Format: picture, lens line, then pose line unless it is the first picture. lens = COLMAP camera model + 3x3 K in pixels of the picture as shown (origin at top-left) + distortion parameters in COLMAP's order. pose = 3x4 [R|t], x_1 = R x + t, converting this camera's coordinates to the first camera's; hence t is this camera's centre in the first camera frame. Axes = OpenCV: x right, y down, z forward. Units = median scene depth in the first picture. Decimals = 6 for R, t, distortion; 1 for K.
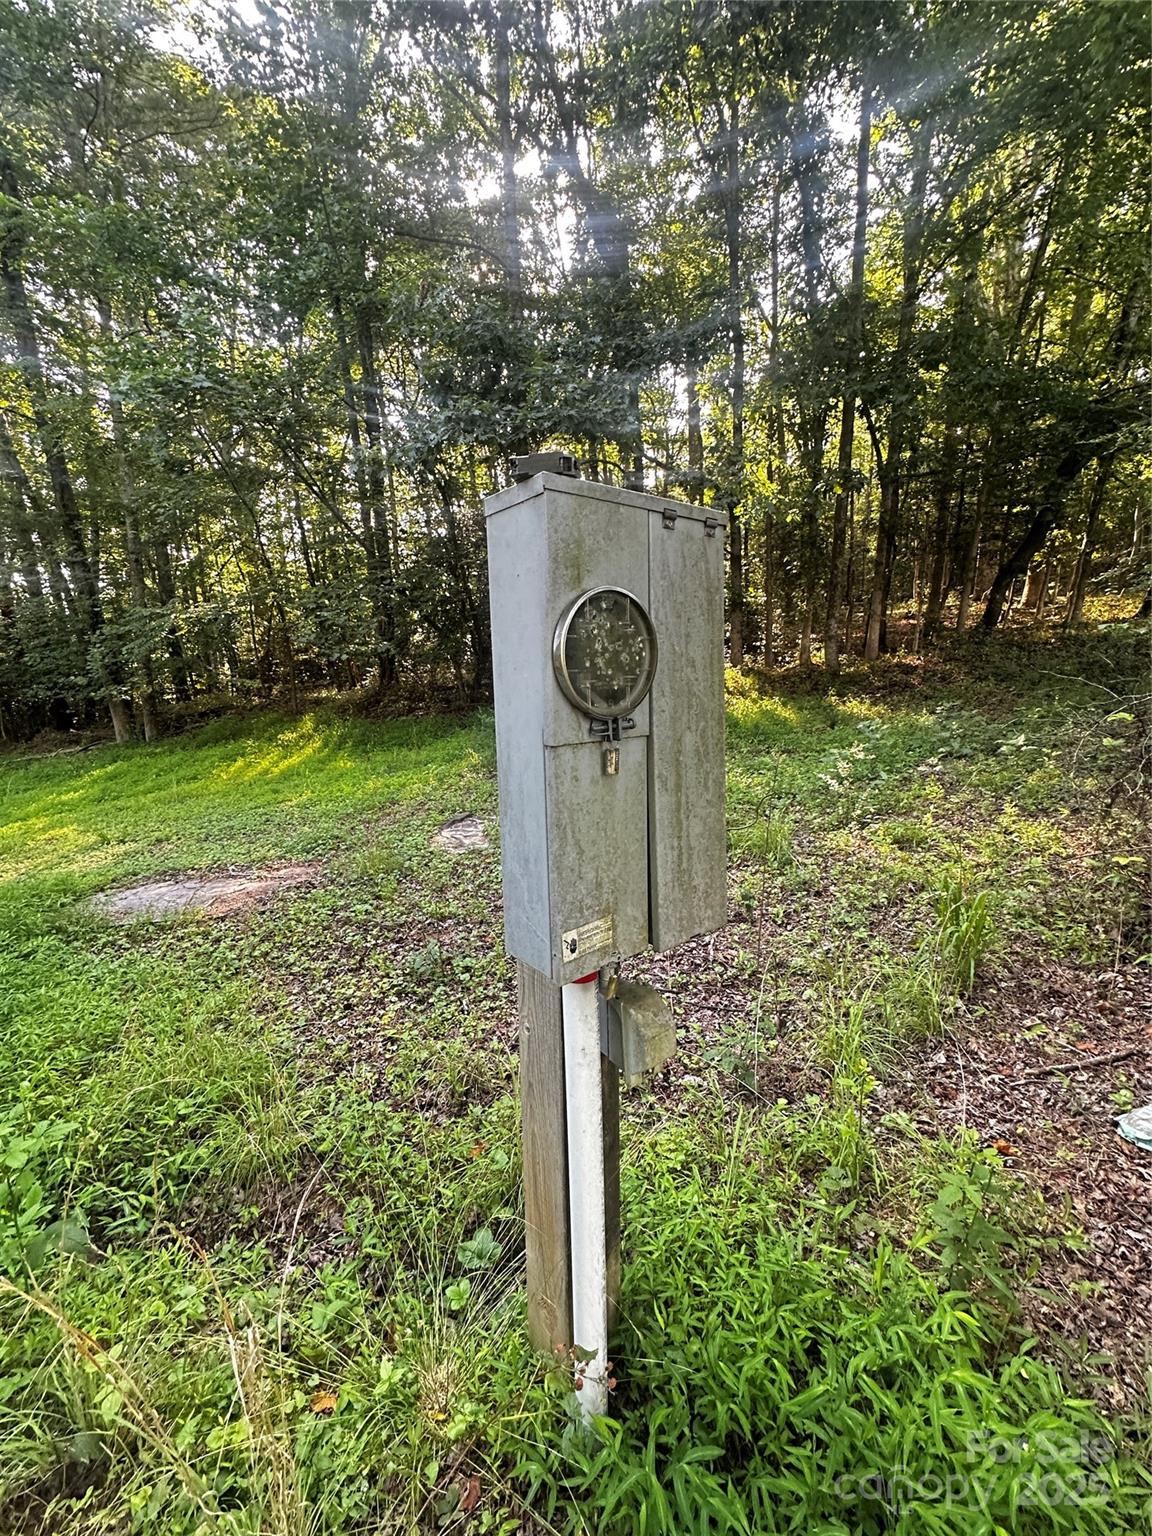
lens RADIAL K [[615.5, 0, 576.0], [0, 615.5, 768.0], [0, 0, 1]] dist [-0.001820, 0.000102]
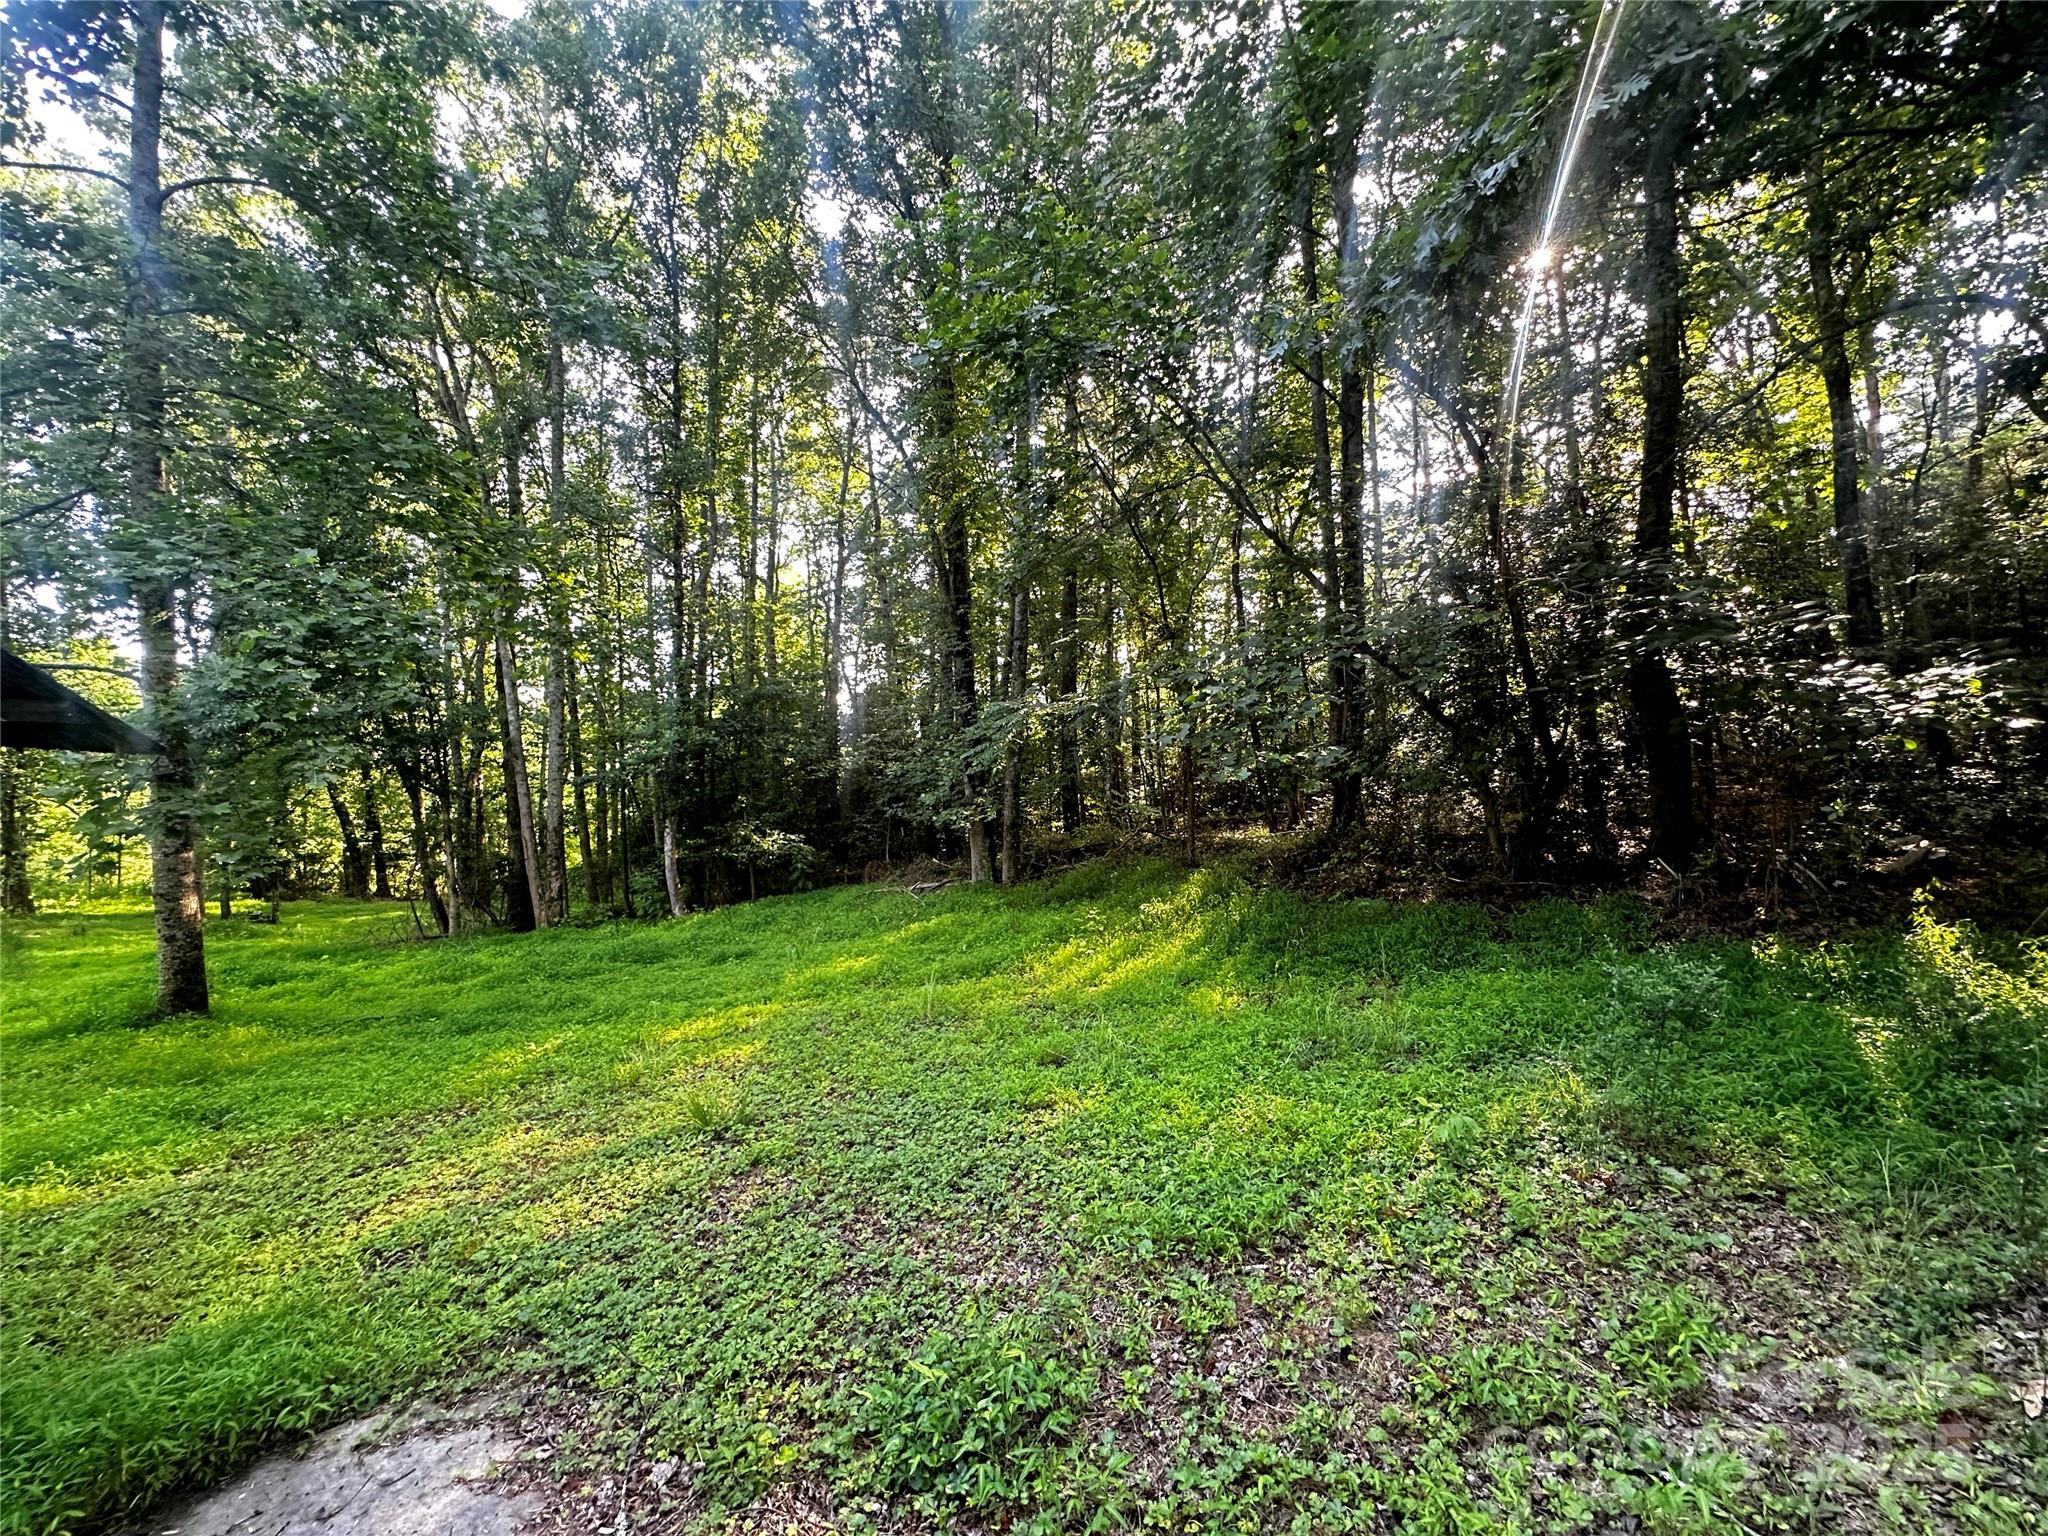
lens RADIAL K [[820.6, 0, 1024.4], [0, 820.6, 771.4], [0, 0, 1]] dist [-0.001820, 0.000102]
pose [[0.780600, 0.016518, -0.624813, -0.085149], [-0.134635, 0.980627, -0.142280, -0.050506], [0.610358, 0.195185, 0.767702, 0.301076]]
